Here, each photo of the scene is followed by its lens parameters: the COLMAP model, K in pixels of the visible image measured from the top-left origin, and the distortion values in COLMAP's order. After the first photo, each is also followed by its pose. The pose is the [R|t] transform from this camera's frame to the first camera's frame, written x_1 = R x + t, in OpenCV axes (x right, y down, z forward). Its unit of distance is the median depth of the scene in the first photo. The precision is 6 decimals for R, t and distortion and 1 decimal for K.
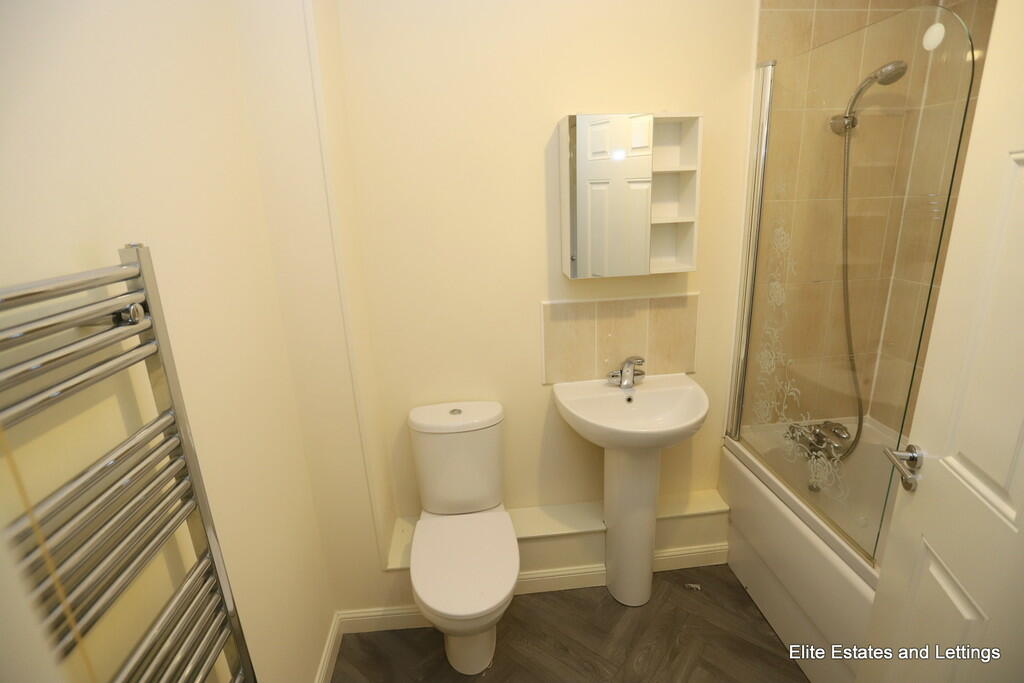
lens RADIAL K [[494.1, 0, 511.3], [0, 494.1, 341.0], [0, 0, 1]] dist [-0.048023, 0.006835]
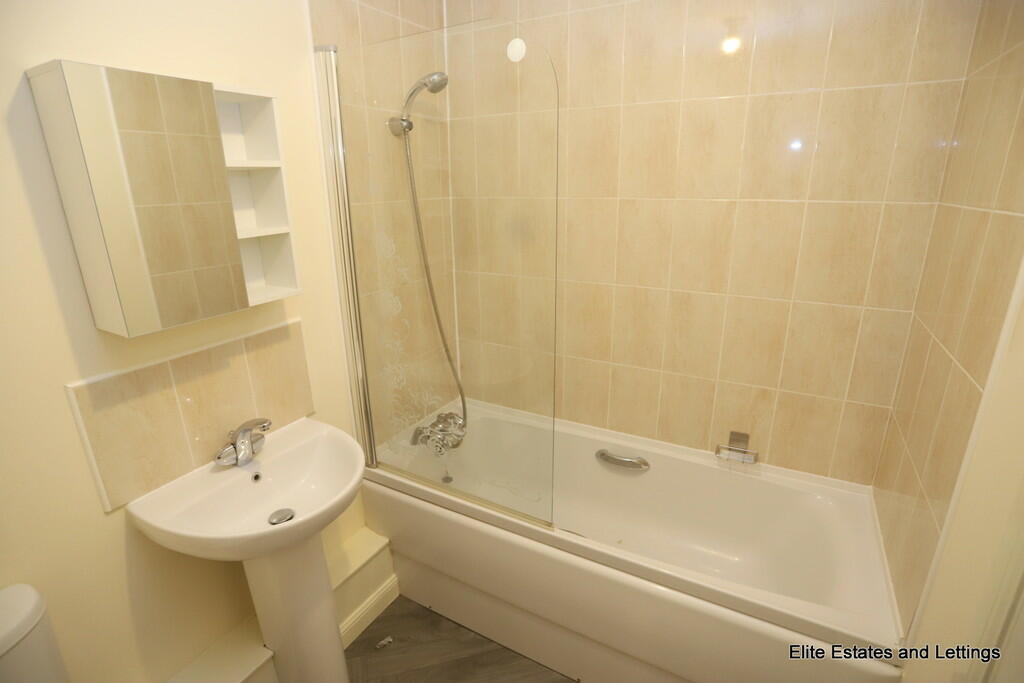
lens RADIAL K [[494.1, 0, 512.6], [0, 494.1, 339.4], [0, 0, 1]] dist [-0.048023, 0.006835]
pose [[0.563335, -0.218320, 0.796863, -0.078669], [0.227881, 0.968104, 0.104136, -0.069279], [-0.794181, 0.122926, 0.595118, 0.238218]]
